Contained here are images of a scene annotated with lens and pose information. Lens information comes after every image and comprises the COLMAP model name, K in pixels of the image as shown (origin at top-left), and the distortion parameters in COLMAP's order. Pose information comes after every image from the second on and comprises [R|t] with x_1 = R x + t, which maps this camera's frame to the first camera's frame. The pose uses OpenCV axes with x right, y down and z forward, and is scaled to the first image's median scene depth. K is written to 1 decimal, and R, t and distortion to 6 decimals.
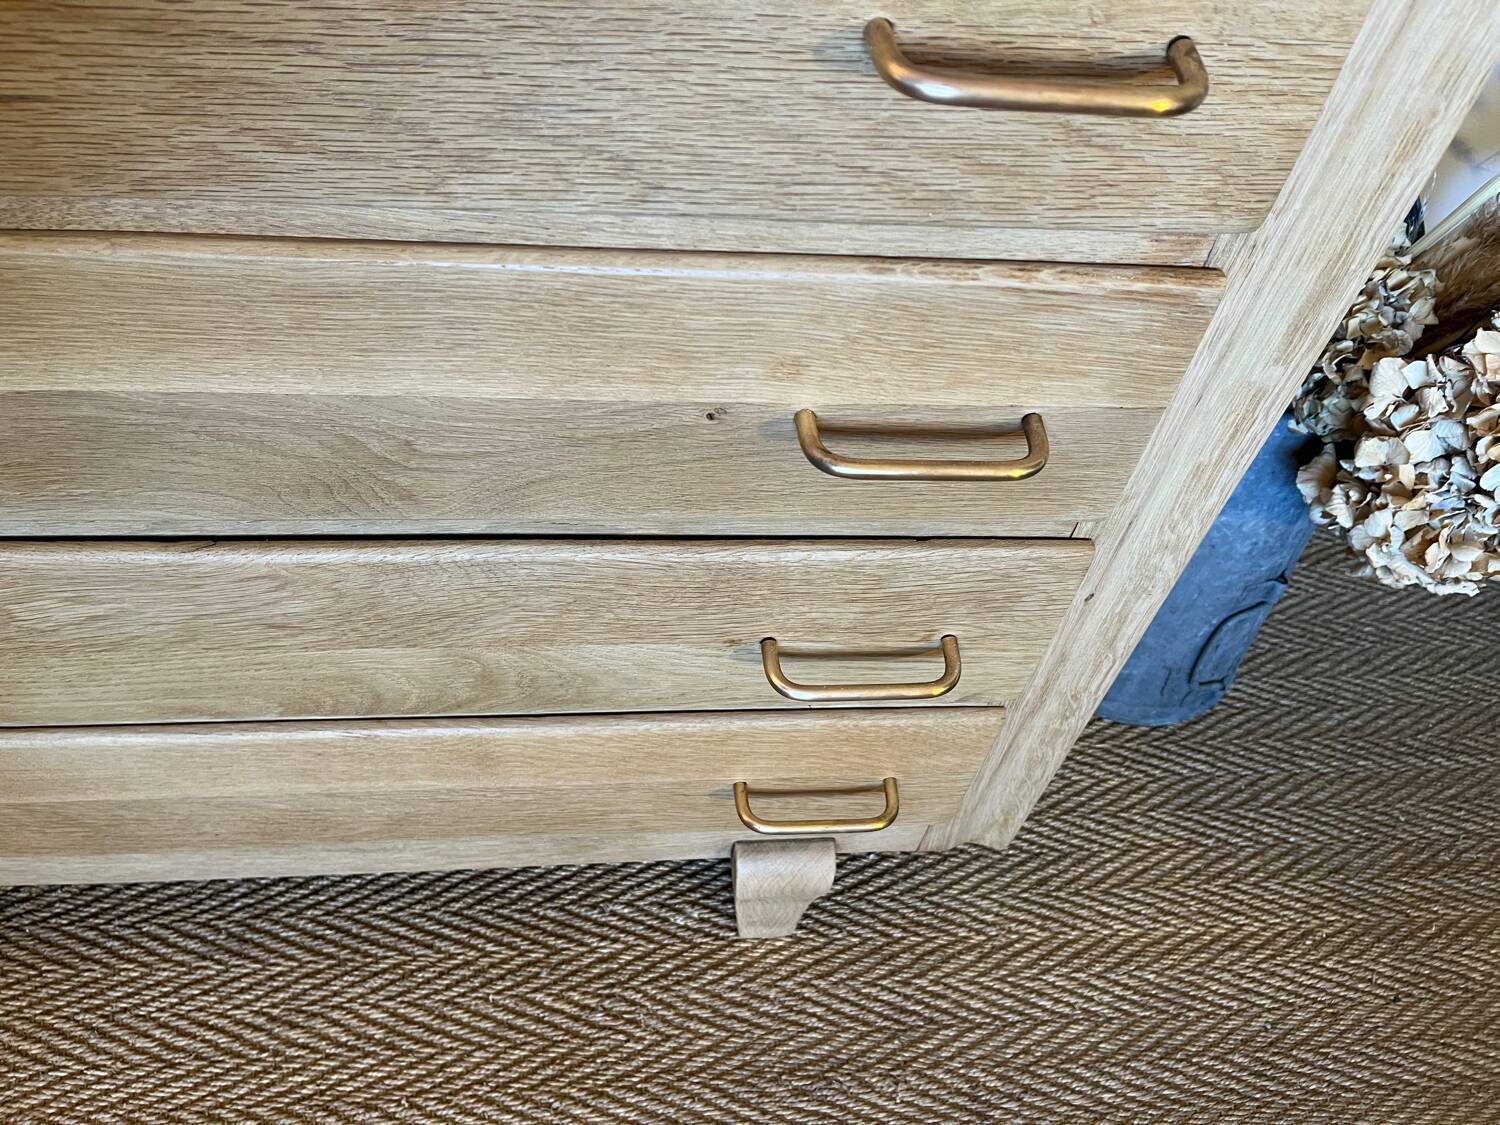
lens RADIAL K [[1142.5, 0, 760.5], [0, 1142.5, 573.0], [0, 0, 1]] dist [0.069799, -0.103771]
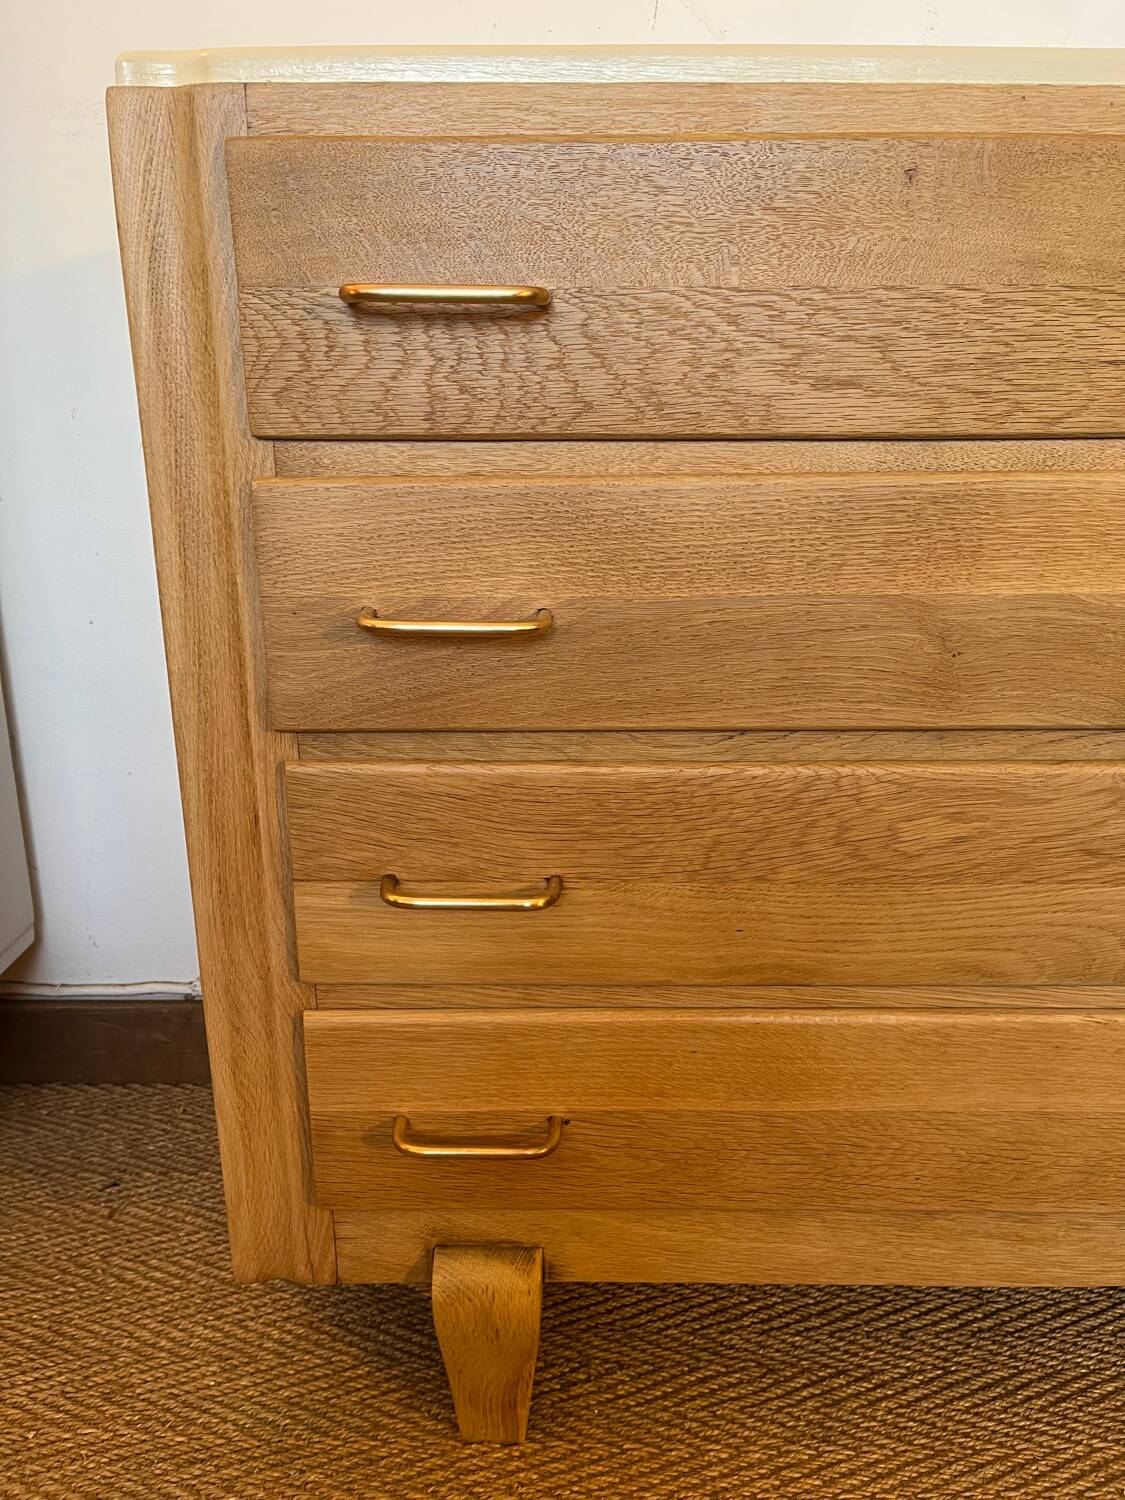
lens RADIAL K [[1142.5, 0, 566.1], [0, 1142.5, 753.4], [0, 0, 1]] dist [0.069799, -0.103771]
pose [[0.989620, -0.074142, -0.123107, -0.504521], [-0.009989, 0.819080, -0.573593, 0.412748], [0.143362, 0.568868, 0.809837, -0.075212]]
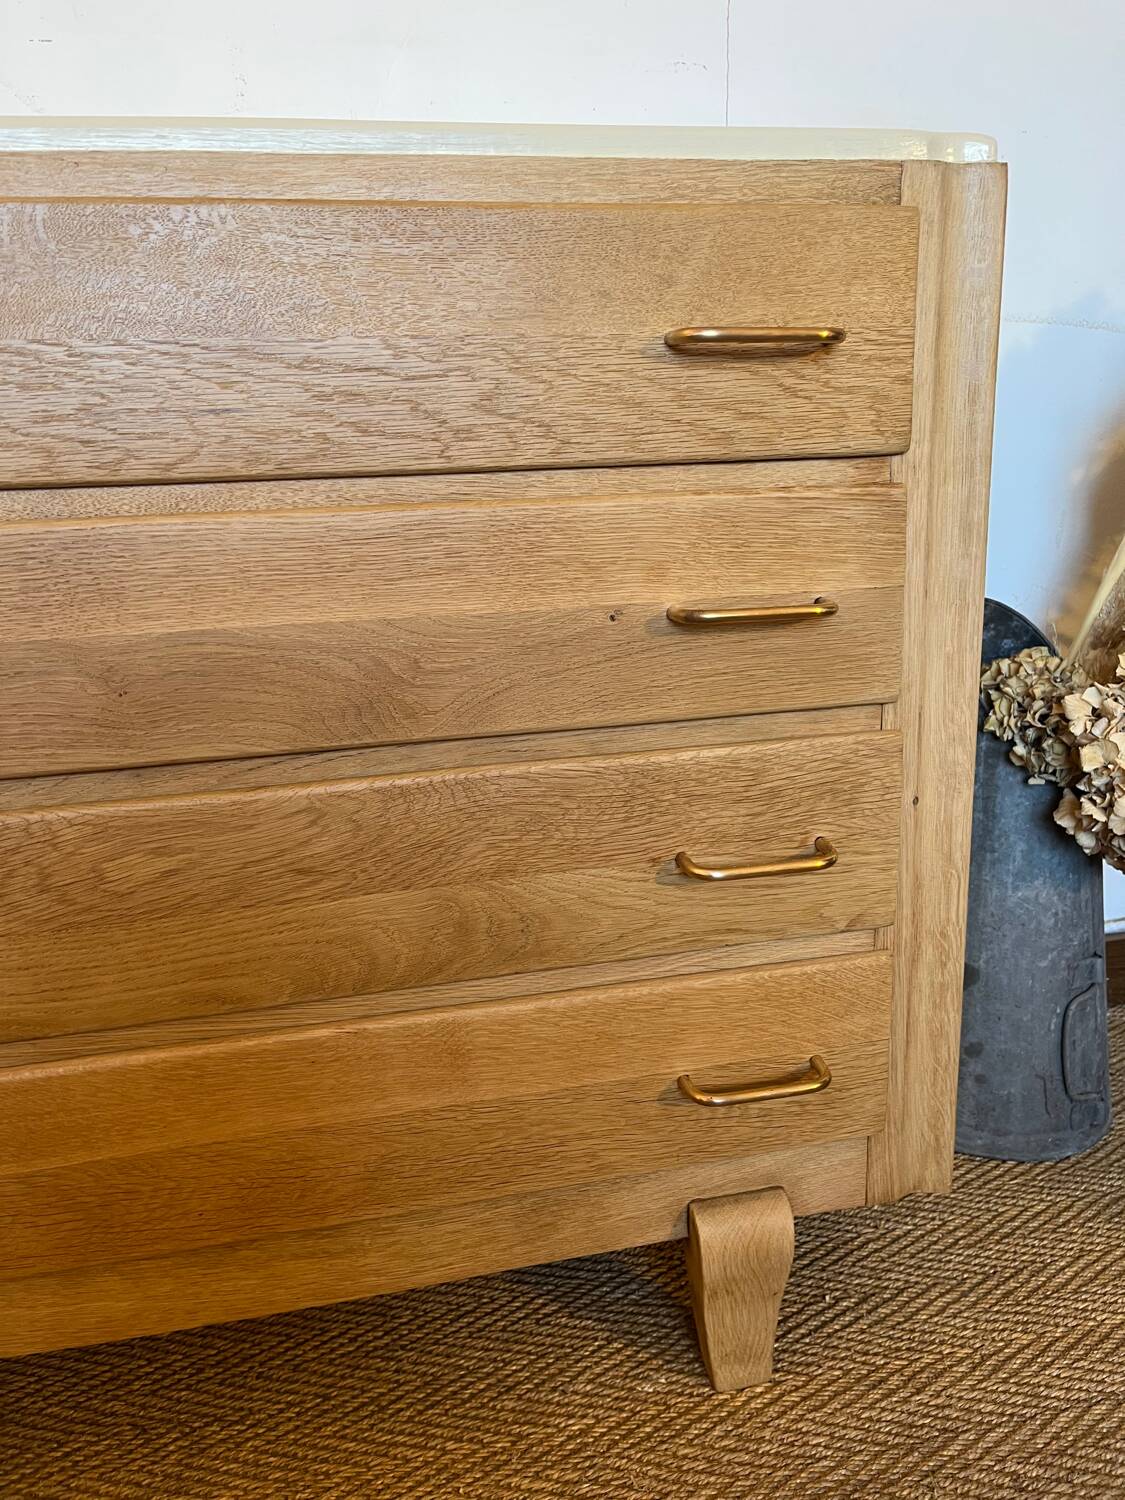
lens RADIAL K [[1142.5, 0, 568.1], [0, 1142.5, 740.2], [0, 0, 1]] dist [0.069799, -0.103771]
pose [[0.982563, -0.163784, 0.088006, -0.136960], [0.183795, 0.784046, -0.592867, 0.458955], [0.028101, 0.598704, 0.800477, -0.056122]]
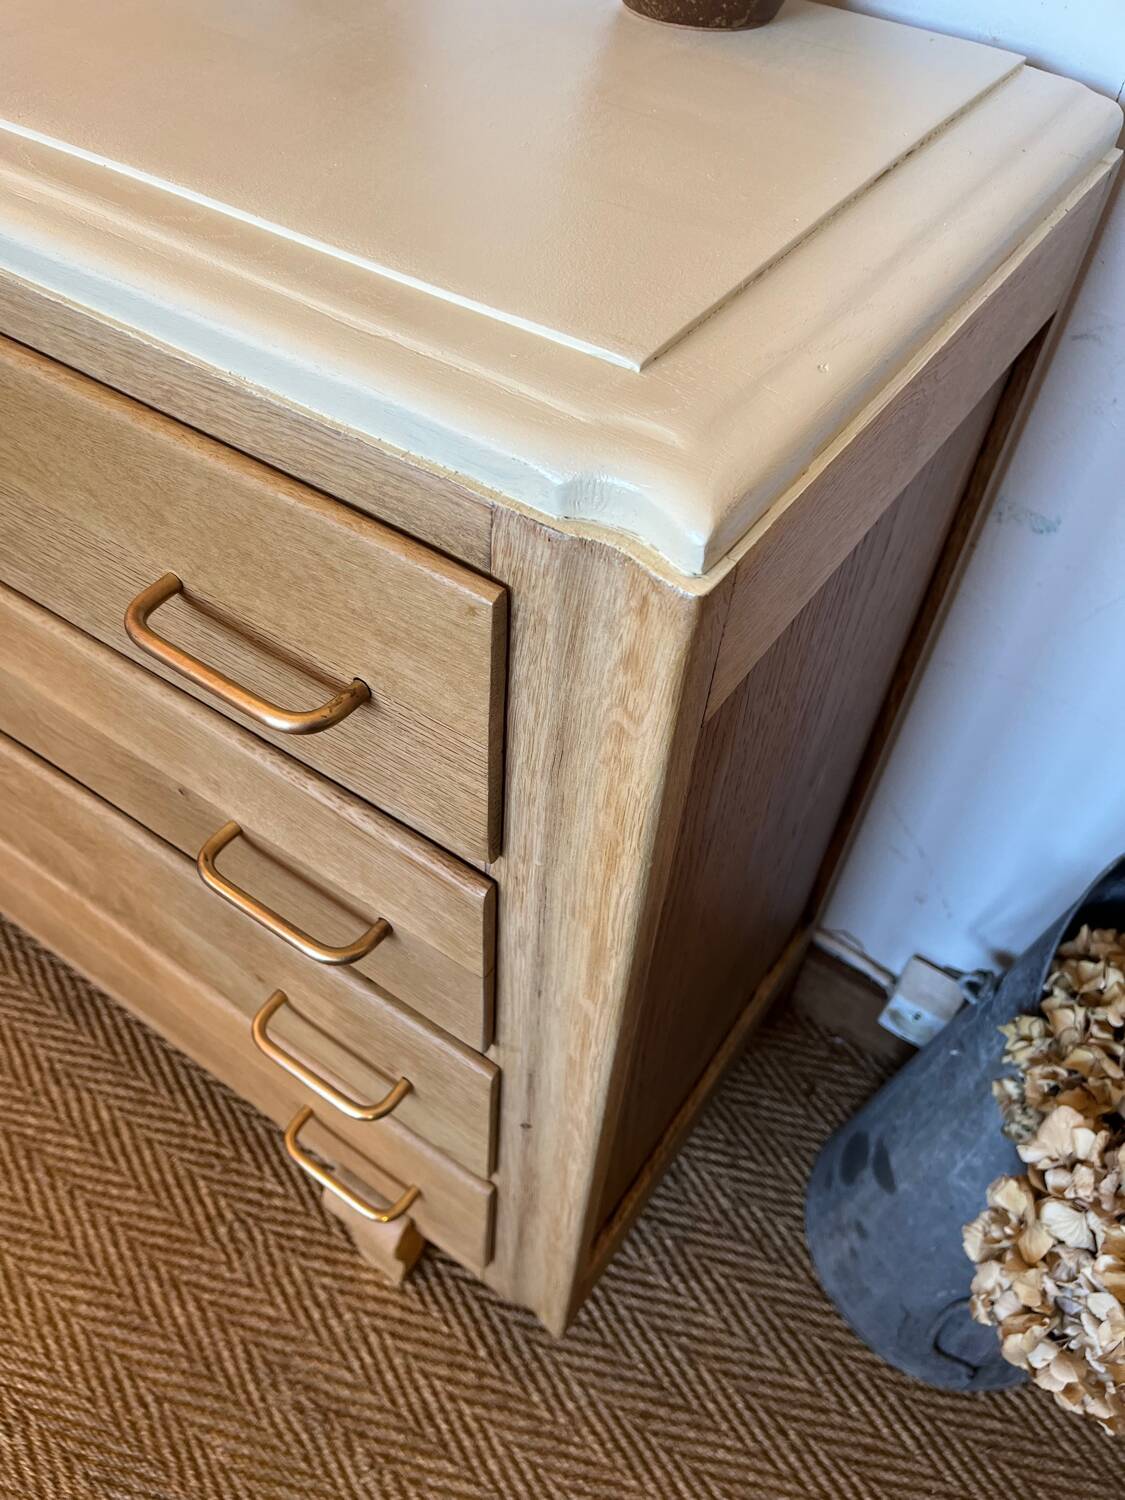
lens RADIAL K [[1158.1, 0, 554.9], [0, 1158.1, 746.1], [0, 0, 1]] dist [0.080296, -0.127328]
pose [[0.767644, 0.428875, -0.476225, 0.457523], [-0.477010, 0.878614, 0.022345, -0.216937], [0.428001, 0.210011, 0.879040, 0.022973]]
